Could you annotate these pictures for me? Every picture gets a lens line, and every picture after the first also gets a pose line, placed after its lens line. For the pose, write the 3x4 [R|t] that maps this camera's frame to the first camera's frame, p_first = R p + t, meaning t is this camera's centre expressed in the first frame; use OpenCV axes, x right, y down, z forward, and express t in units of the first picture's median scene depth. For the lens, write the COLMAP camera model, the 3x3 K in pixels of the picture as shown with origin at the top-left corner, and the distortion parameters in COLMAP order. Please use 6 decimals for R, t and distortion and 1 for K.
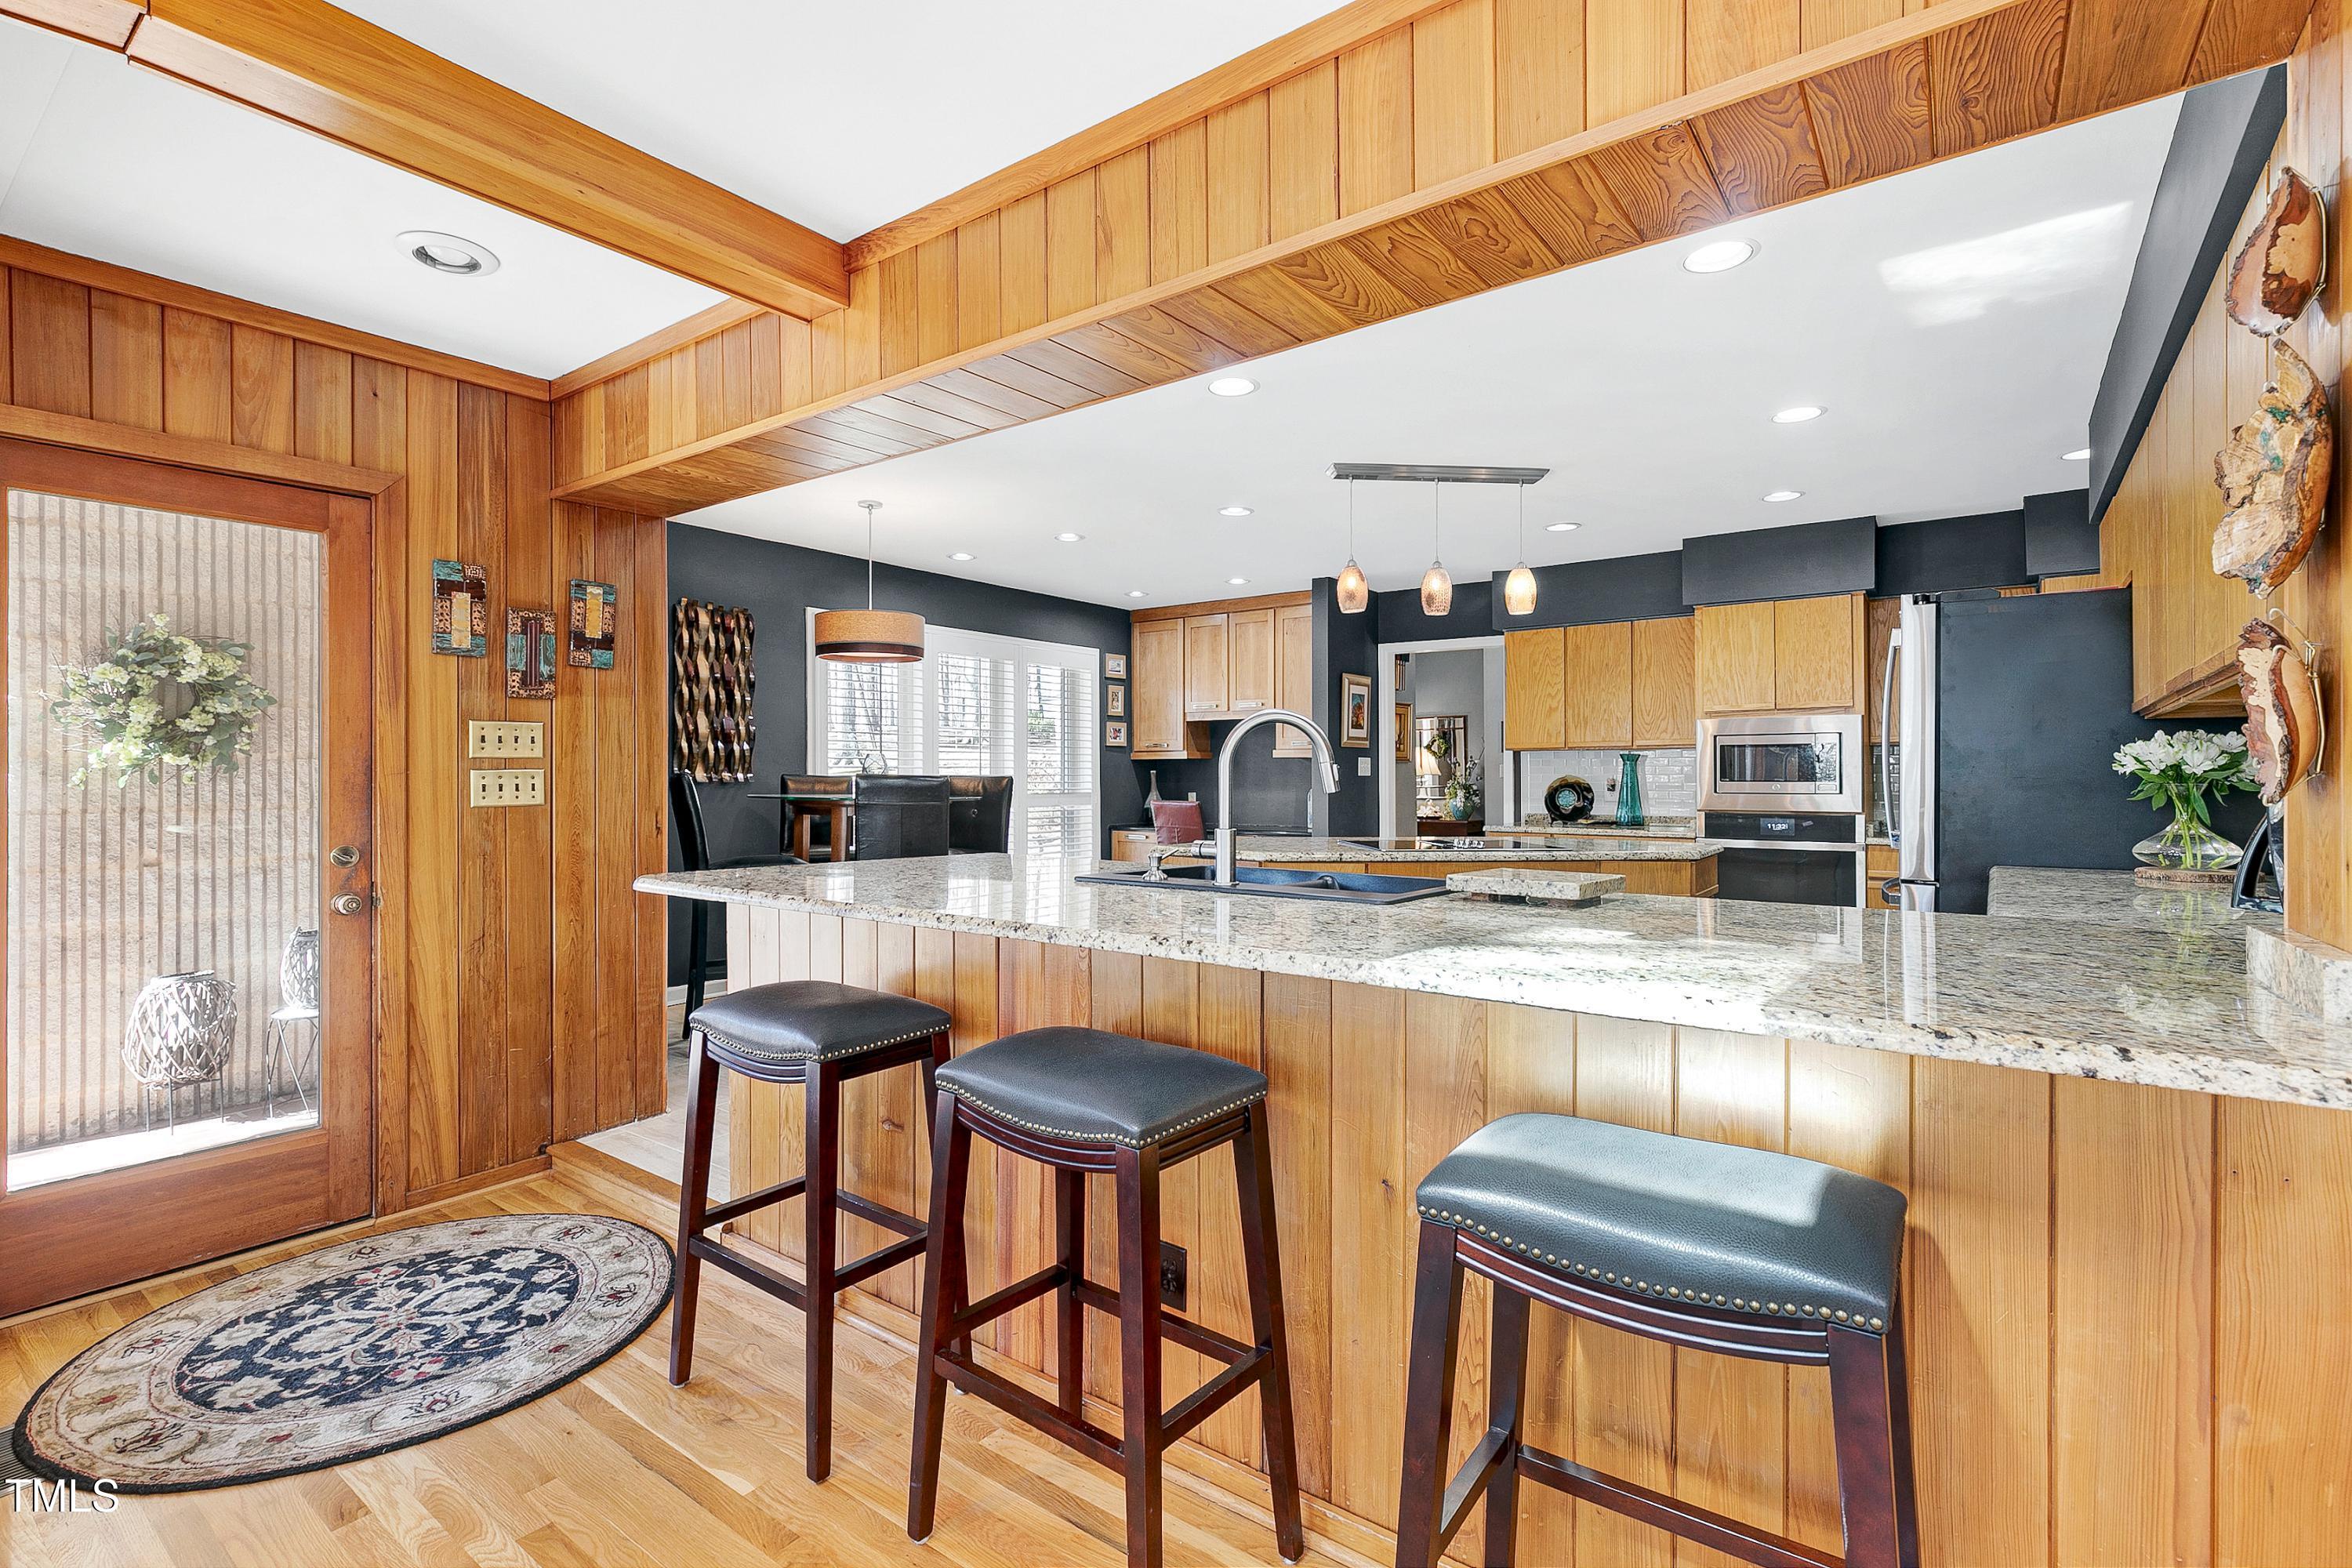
lens RADIAL K [[1075.4, 0, 1166.2], [0, 1075.4, 769.5], [0, 0, 1]] dist [0.008046, -0.002125]
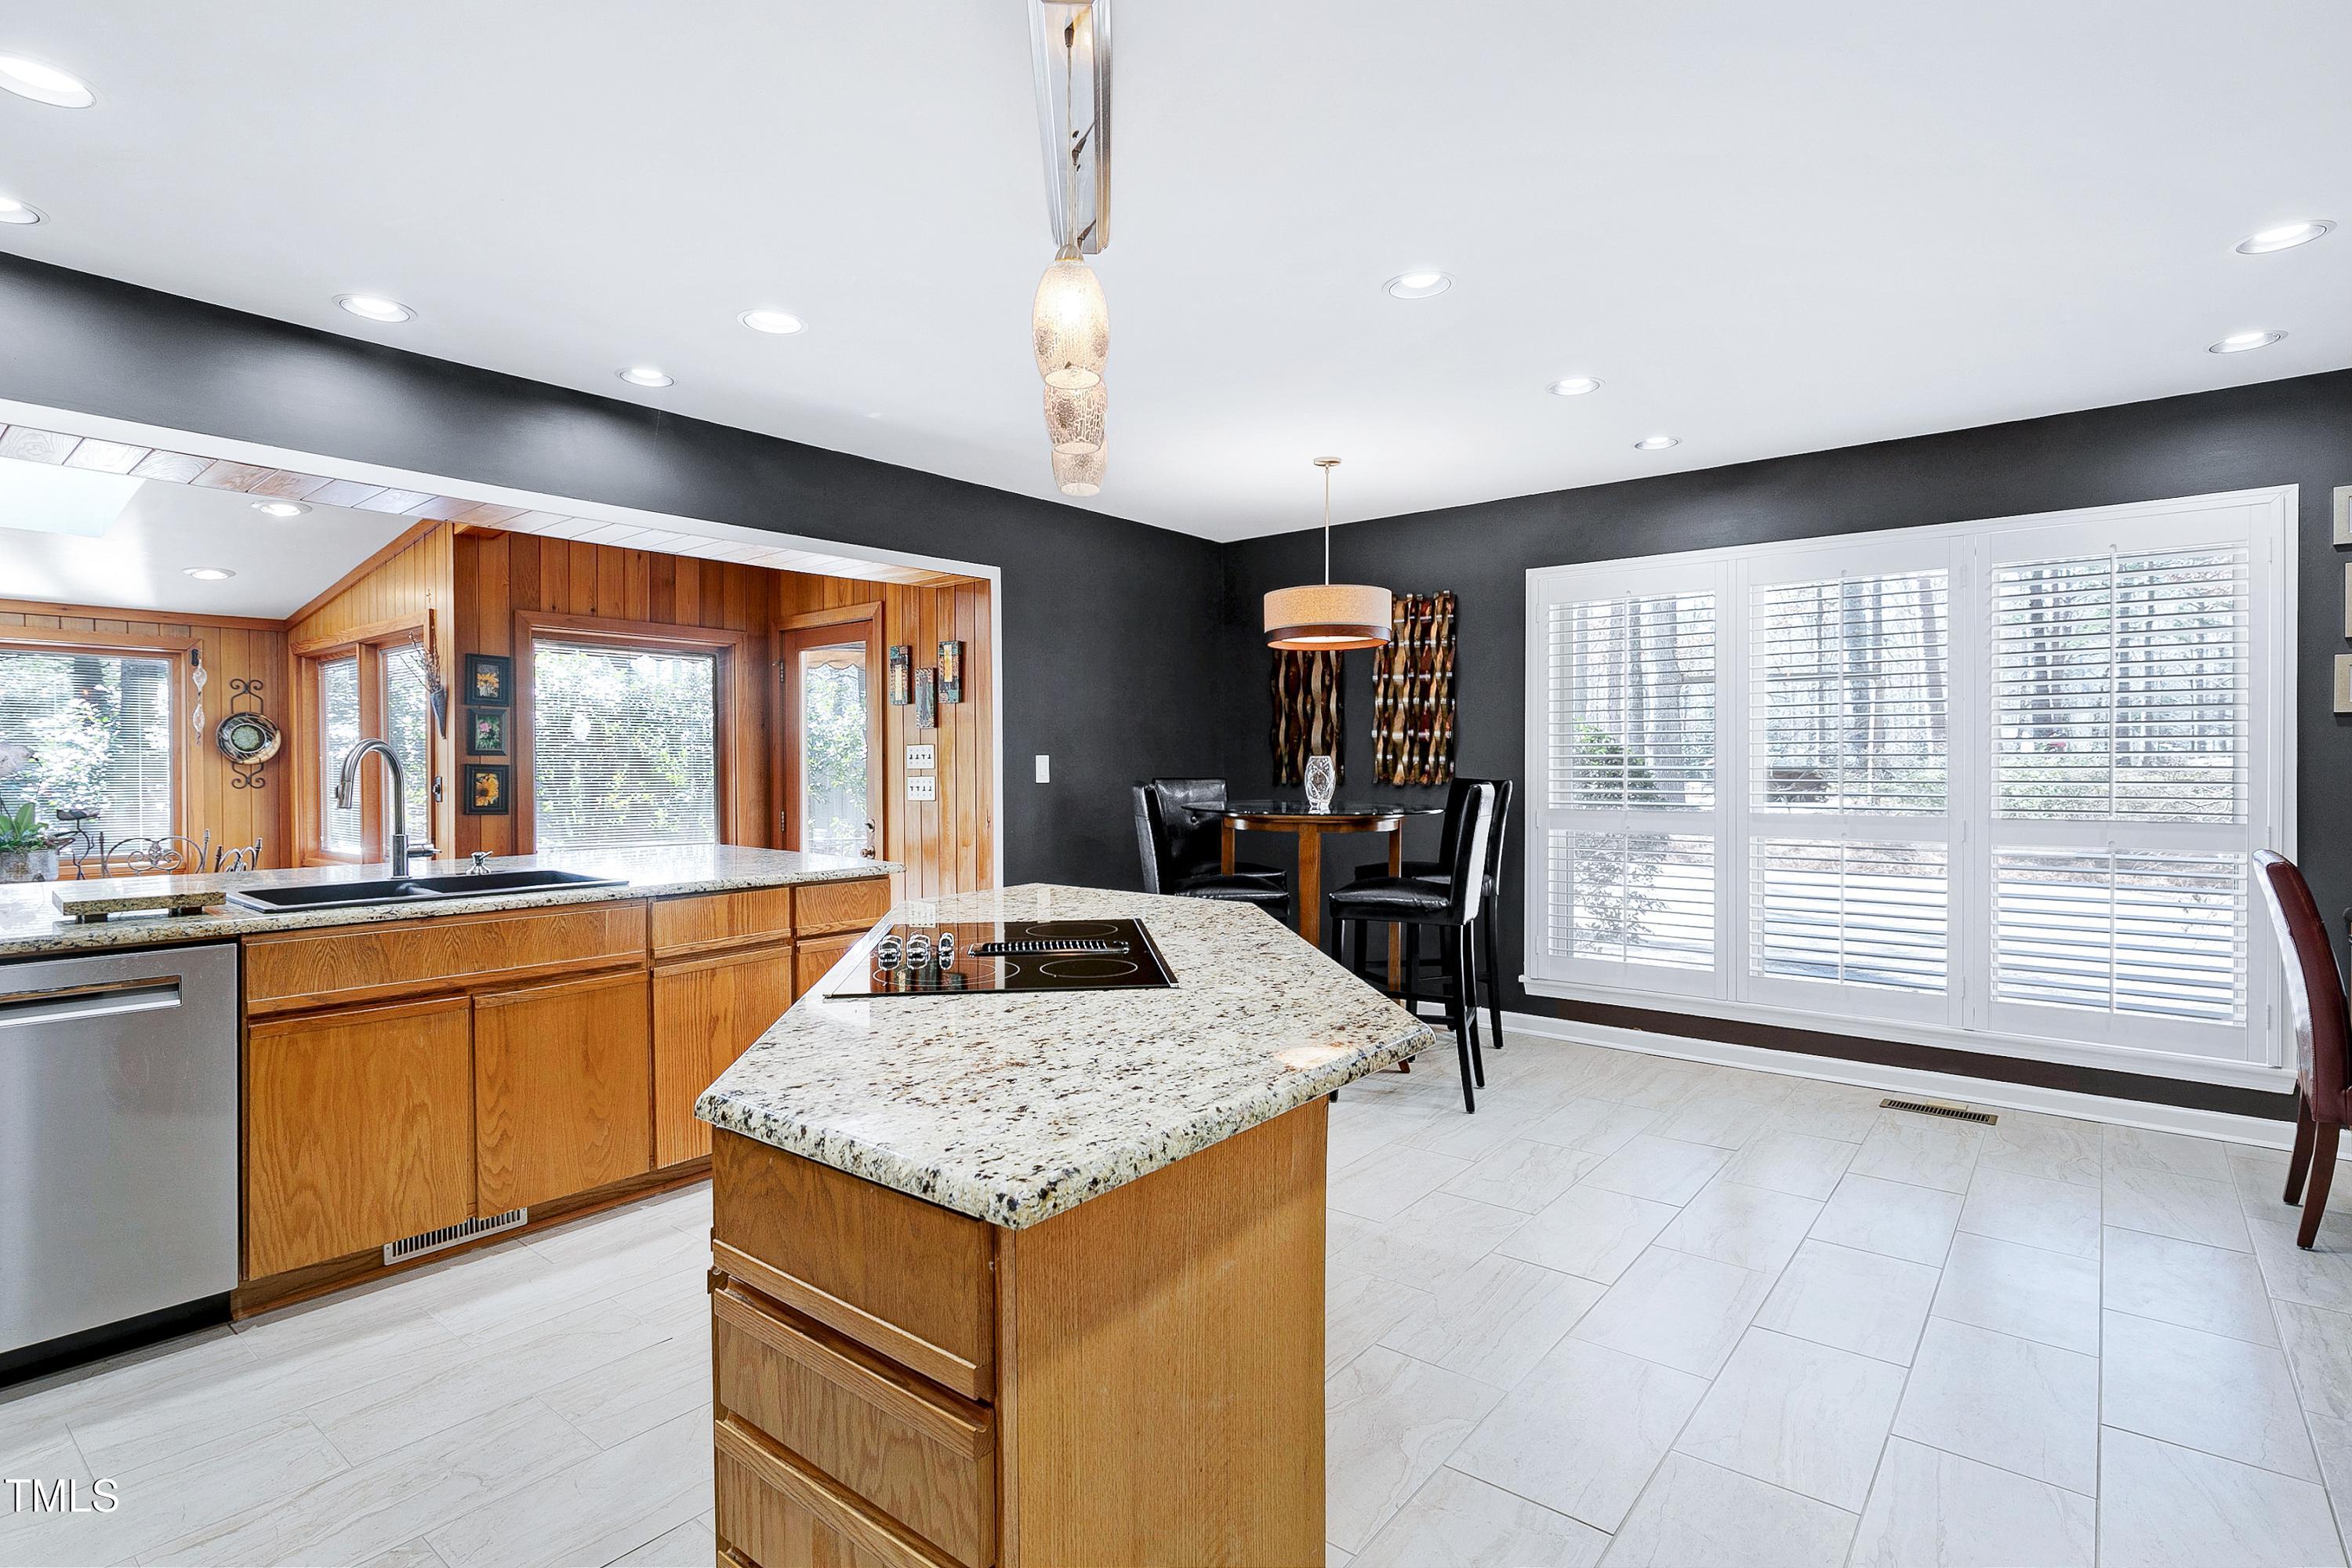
lens RADIAL K [[1147.2, 0, 1170.1], [0, 1147.2, 775.7], [0, 0, 1]] dist [0.002635, 0.000152]
pose [[-0.035076, 0.011961, -0.999313, 0.986574], [0.006775, 0.999908, 0.011731, -0.017533], [0.999362, -0.006358, -0.035153, 1.420067]]
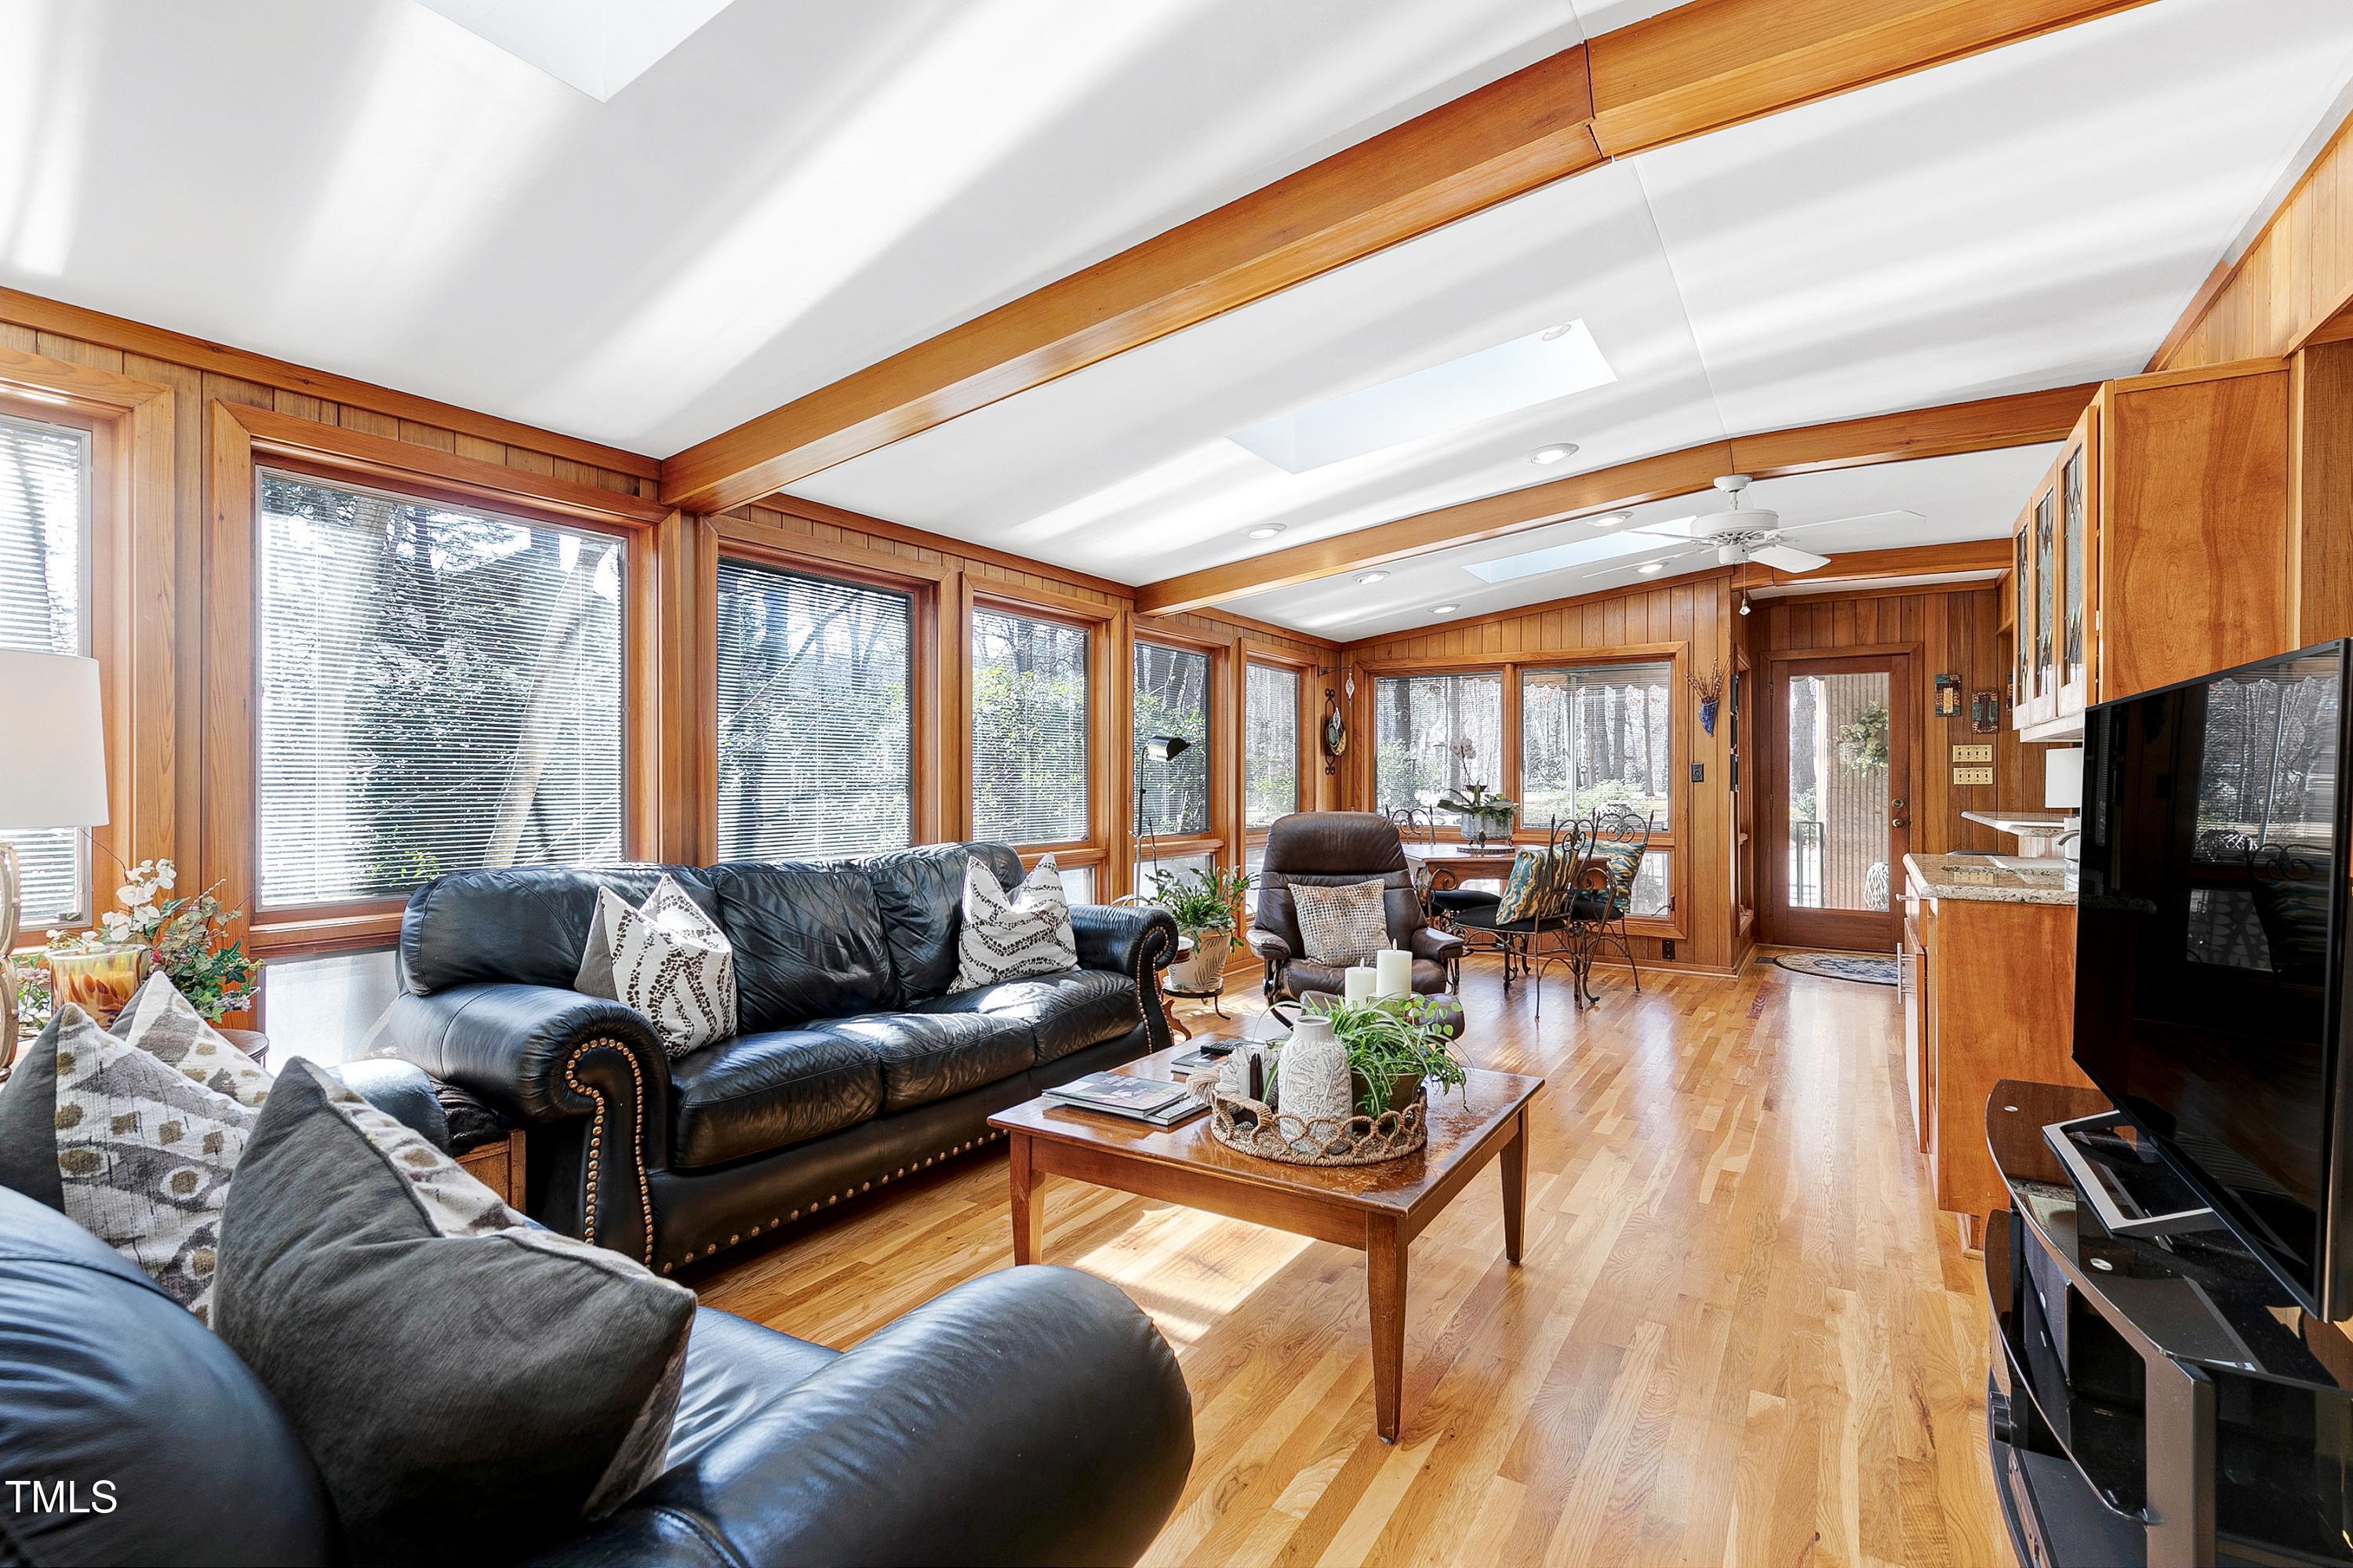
lens RADIAL K [[1075.9, 0, 1173.8], [0, 1075.9, 784.0], [0, 0, 1]] dist [0.008046, -0.002125]
pose [[0.090422, 0.004232, -0.995895, 1.391294], [0.001645, 0.999989, 0.004399, 0.021183], [0.995902, -0.002036, 0.090414, -0.777211]]
